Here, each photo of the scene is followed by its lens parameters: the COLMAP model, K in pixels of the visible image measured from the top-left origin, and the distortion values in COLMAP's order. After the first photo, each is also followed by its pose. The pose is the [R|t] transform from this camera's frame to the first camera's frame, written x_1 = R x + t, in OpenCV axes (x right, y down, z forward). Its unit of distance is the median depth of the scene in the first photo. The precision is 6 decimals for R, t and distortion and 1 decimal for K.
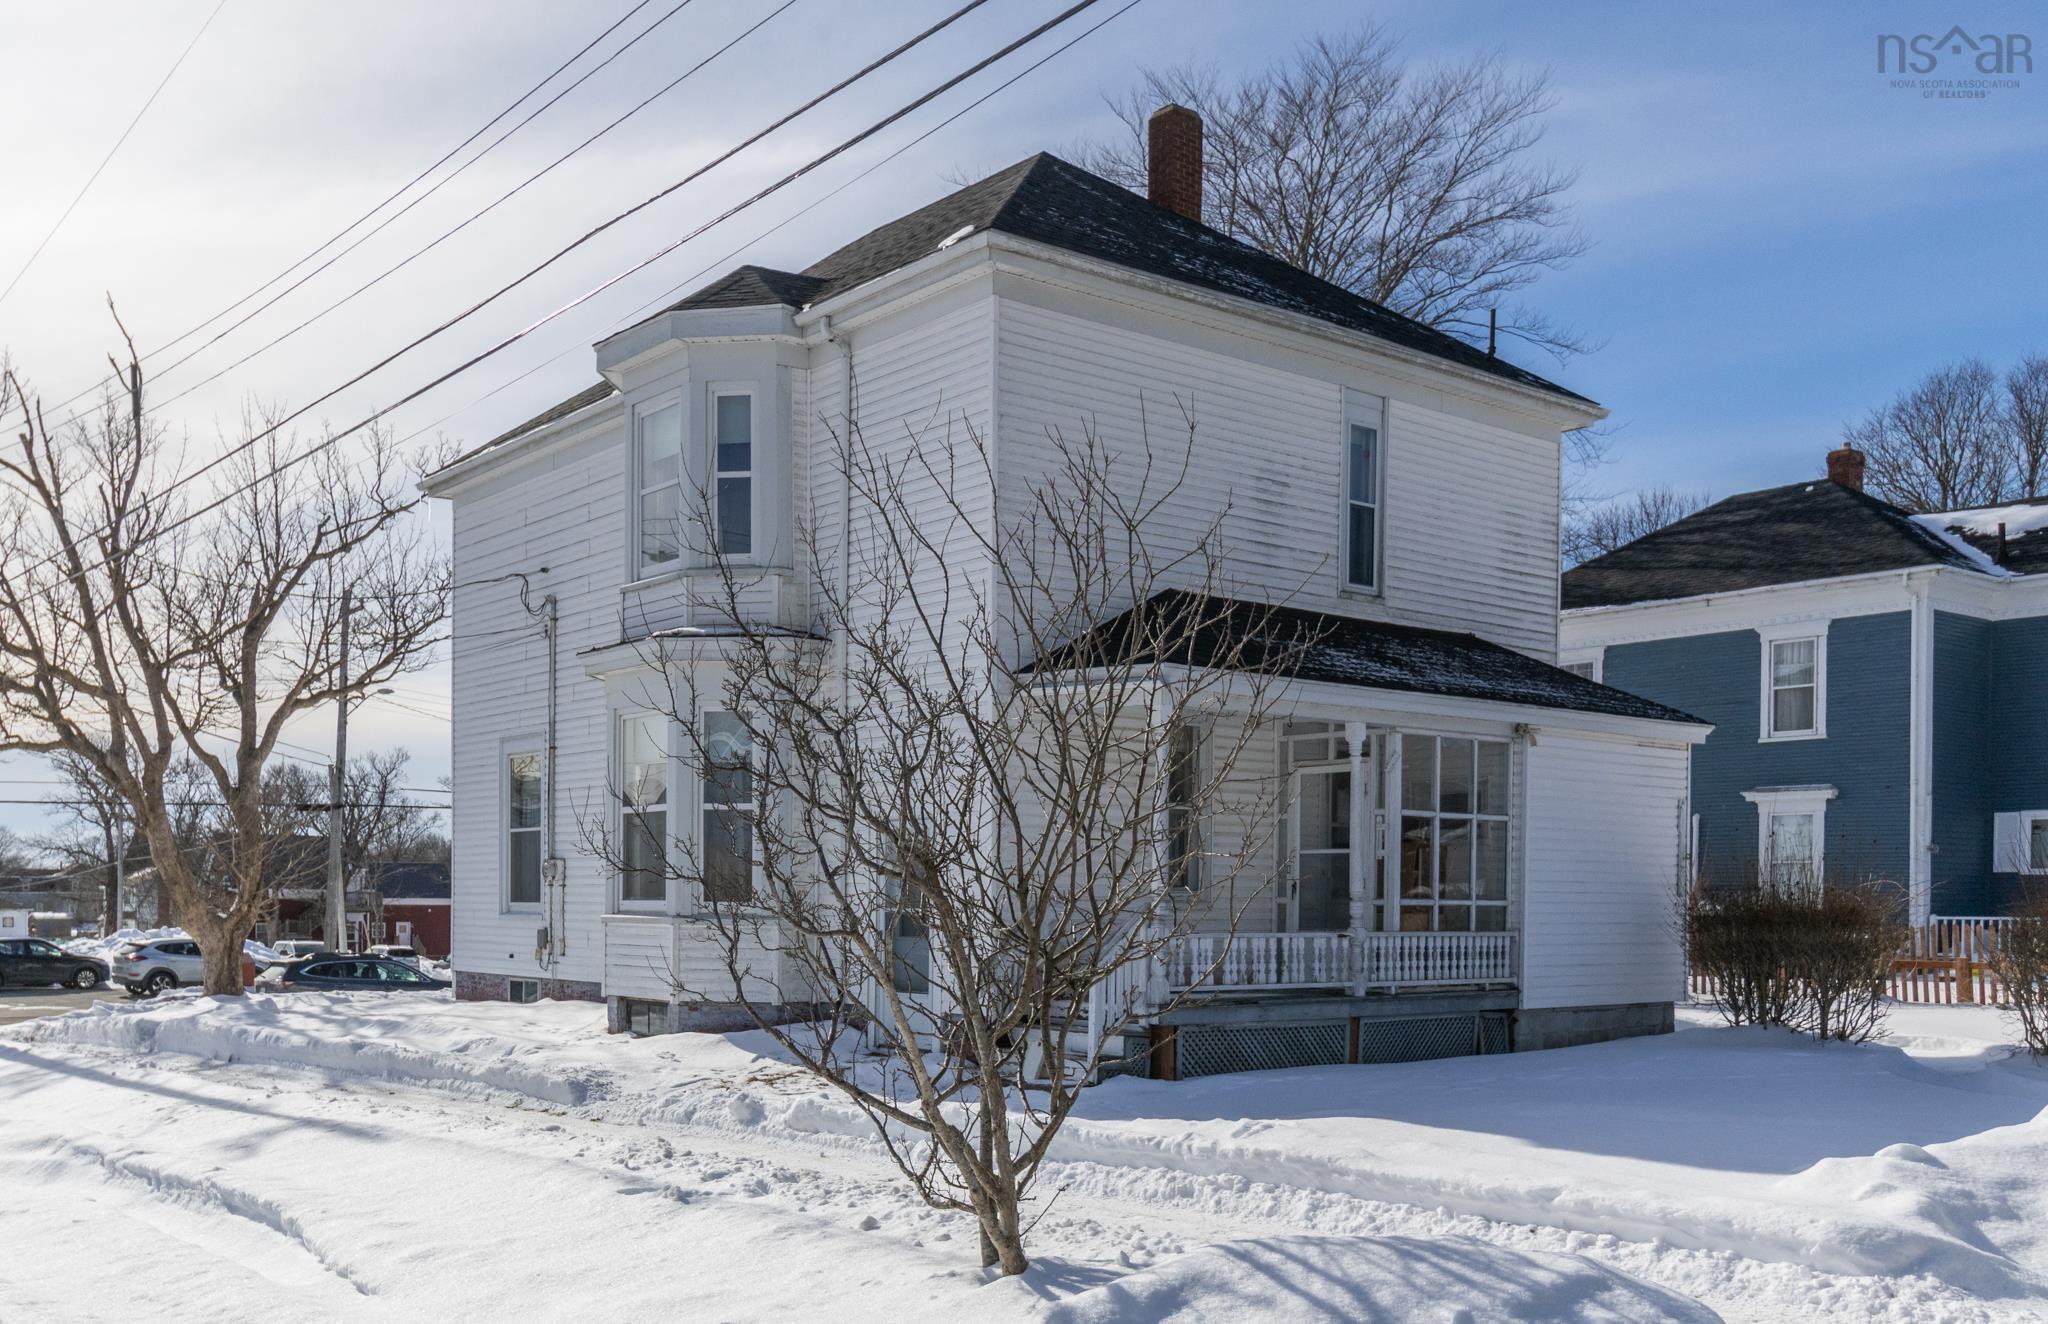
lens RADIAL K [[1882.5, 0, 1024.0], [0, 1882.5, 662.0], [0, 0, 1]] dist [-0.001517, -0.004465]
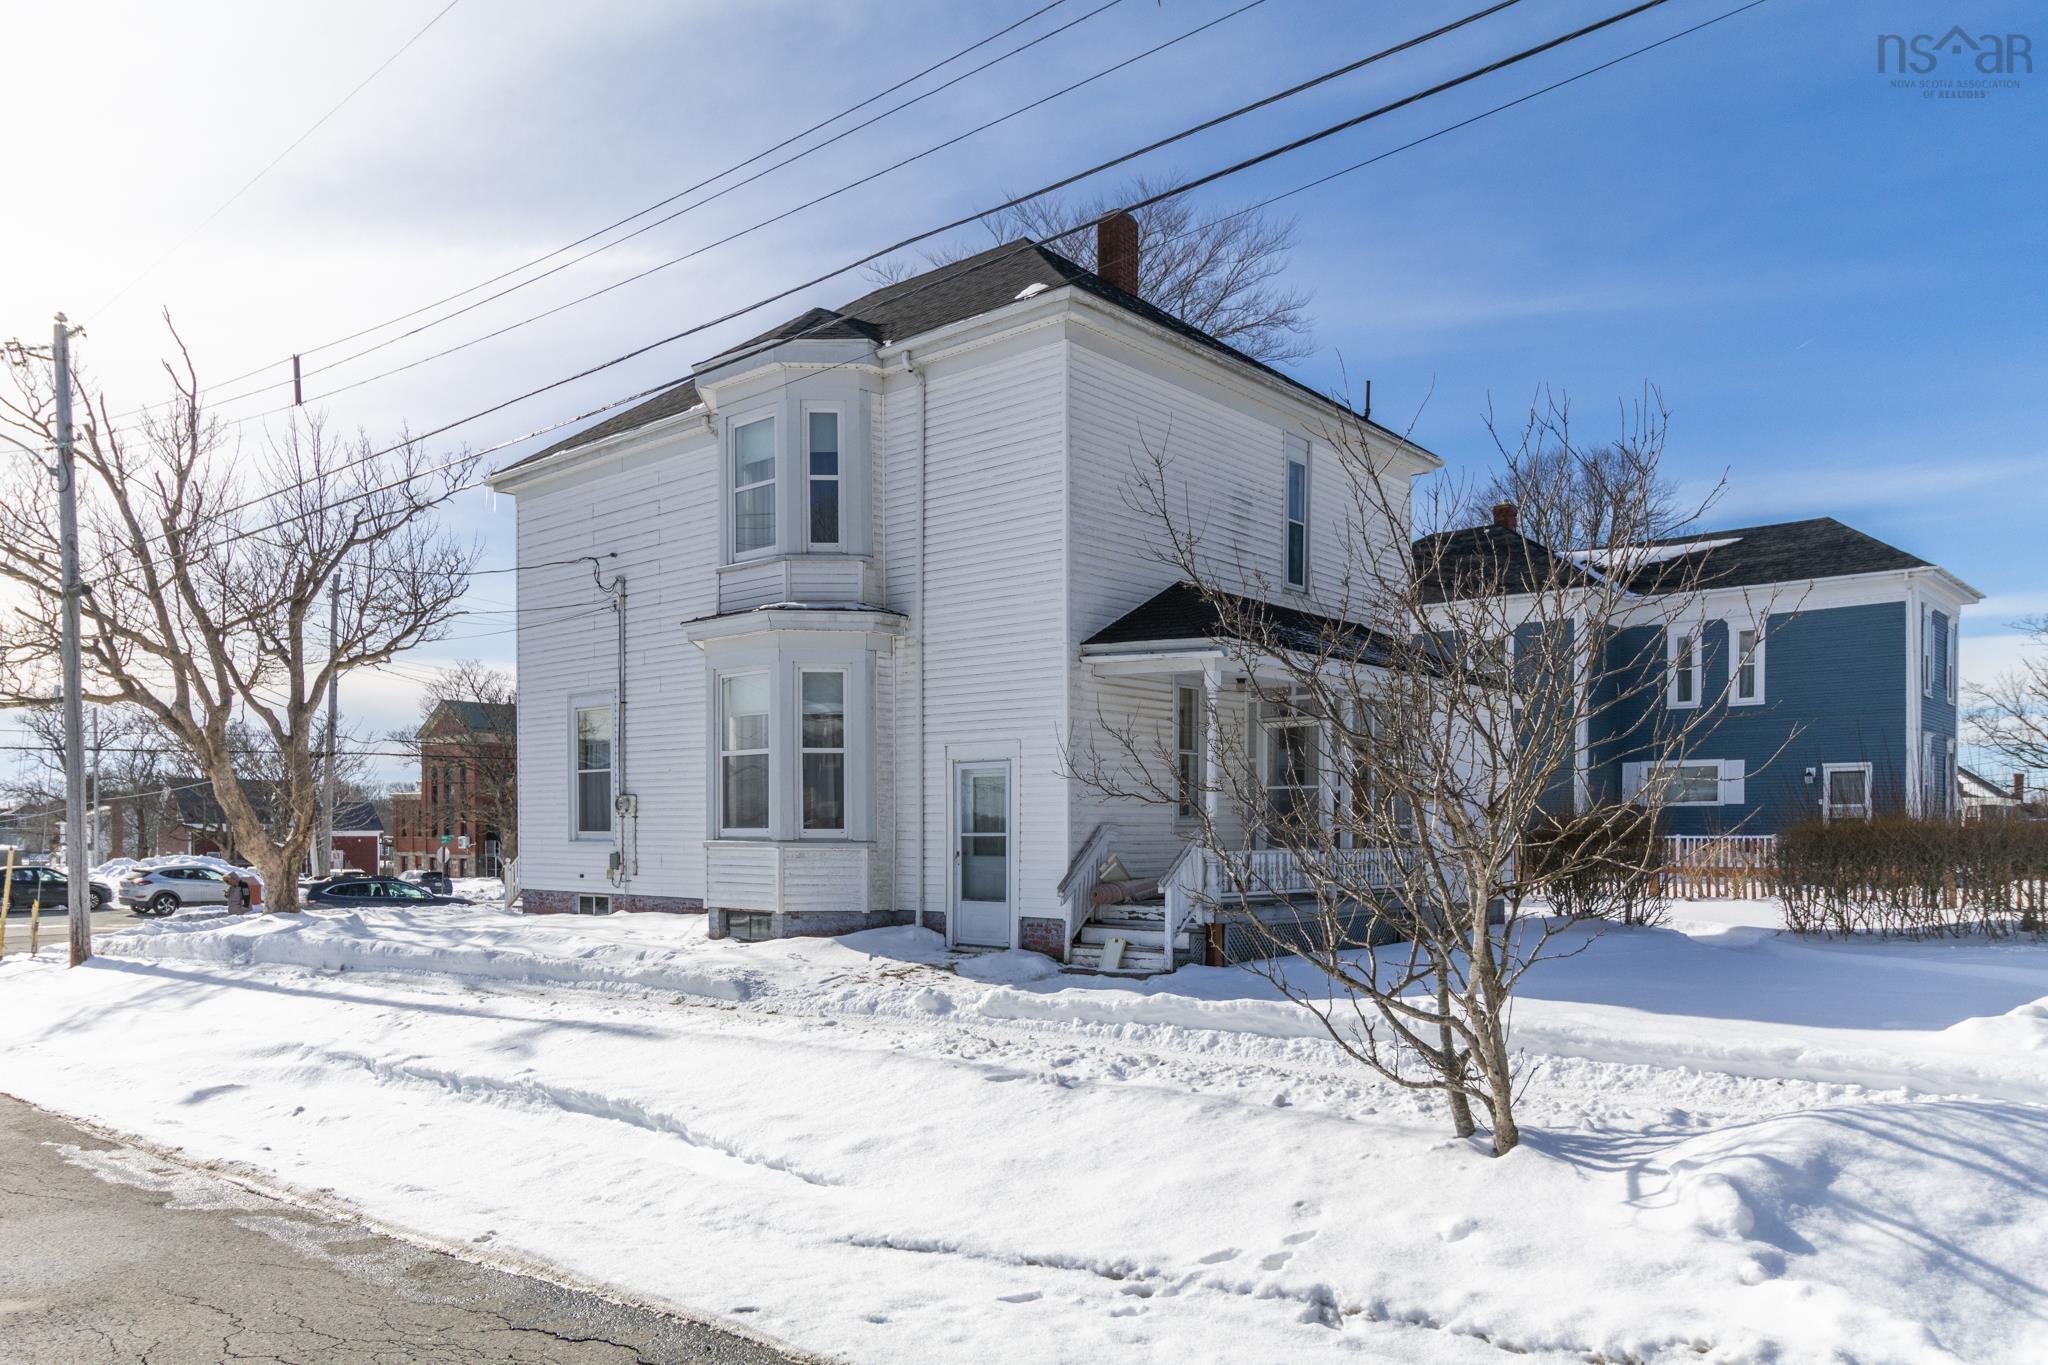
lens RADIAL K [[1386.3, 0, 1031.8], [0, 1386.3, 670.3], [0, 0, 1]] dist [0.000056, -0.001890]
pose [[0.981305, 0.016227, 0.191773, -0.195266], [-0.018350, 0.999788, 0.009297, 0.014156], [-0.191581, -0.012642, 0.981395, 0.096453]]
